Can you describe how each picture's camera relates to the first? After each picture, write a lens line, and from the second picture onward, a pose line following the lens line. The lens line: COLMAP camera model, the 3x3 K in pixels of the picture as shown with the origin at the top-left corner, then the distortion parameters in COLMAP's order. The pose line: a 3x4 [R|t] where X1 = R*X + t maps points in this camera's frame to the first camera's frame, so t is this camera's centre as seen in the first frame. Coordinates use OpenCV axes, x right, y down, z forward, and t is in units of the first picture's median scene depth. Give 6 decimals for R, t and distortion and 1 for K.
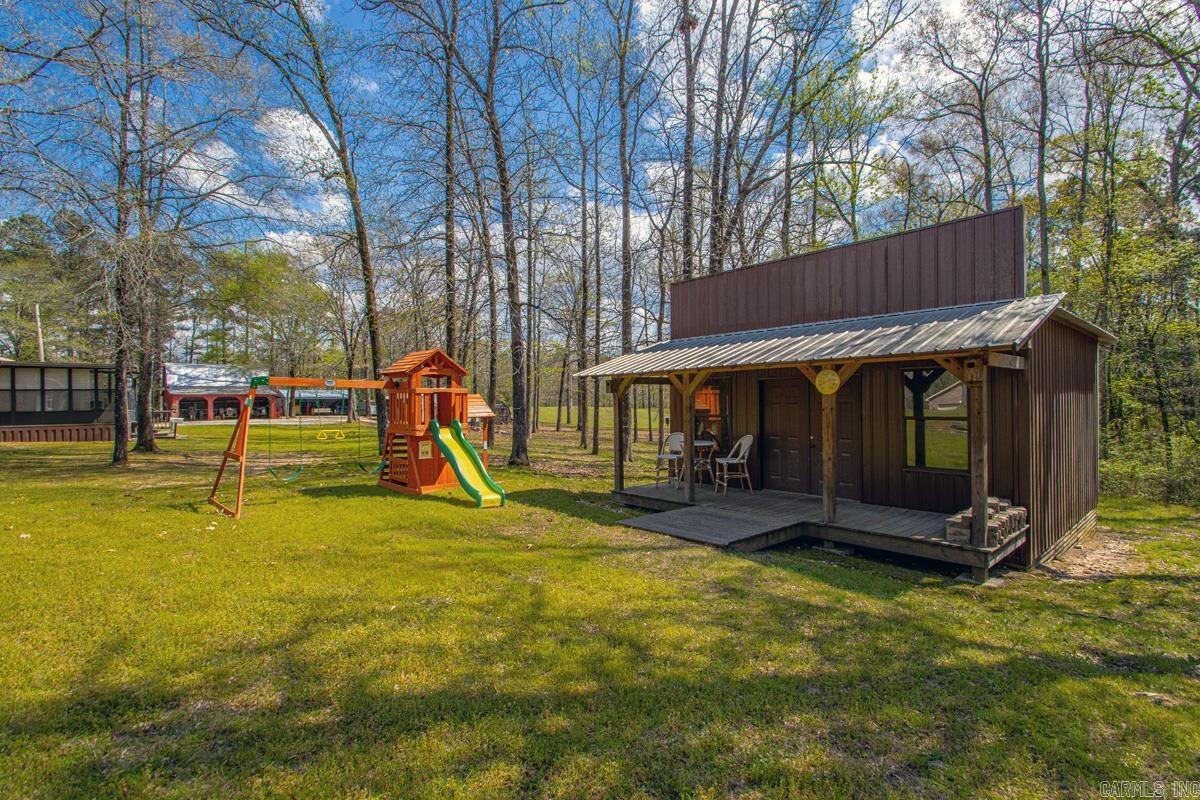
lens RADIAL K [[574.8, 0, 618.2], [0, 574.8, 406.1], [0, 0, 1]] dist [0.006153, -0.010871]
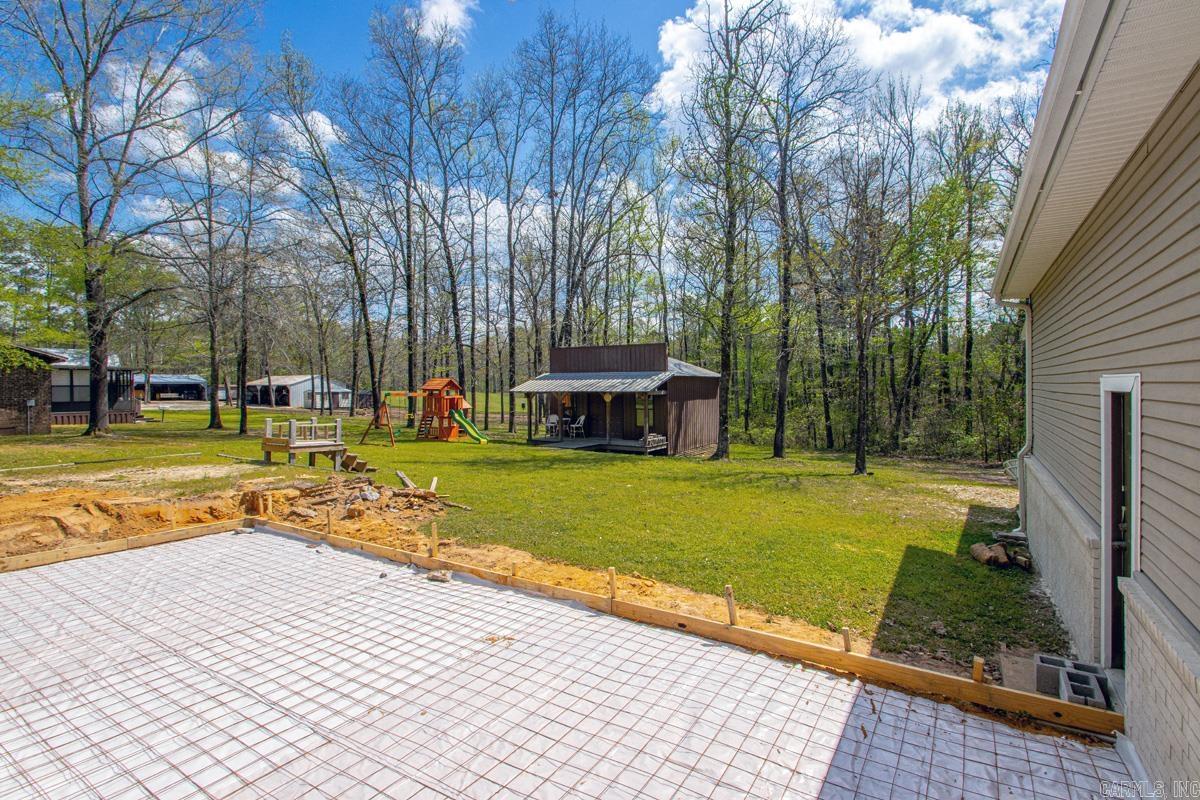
lens RADIAL K [[574.8, 0, 605.7], [0, 574.8, 394.1], [0, 0, 1]] dist [0.006153, -0.010871]
pose [[0.968422, 0.000068, 0.249318, -0.401098], [-0.002937, 0.999934, 0.011135, -0.095741], [-0.249301, -0.011516, 0.968358, -1.930210]]
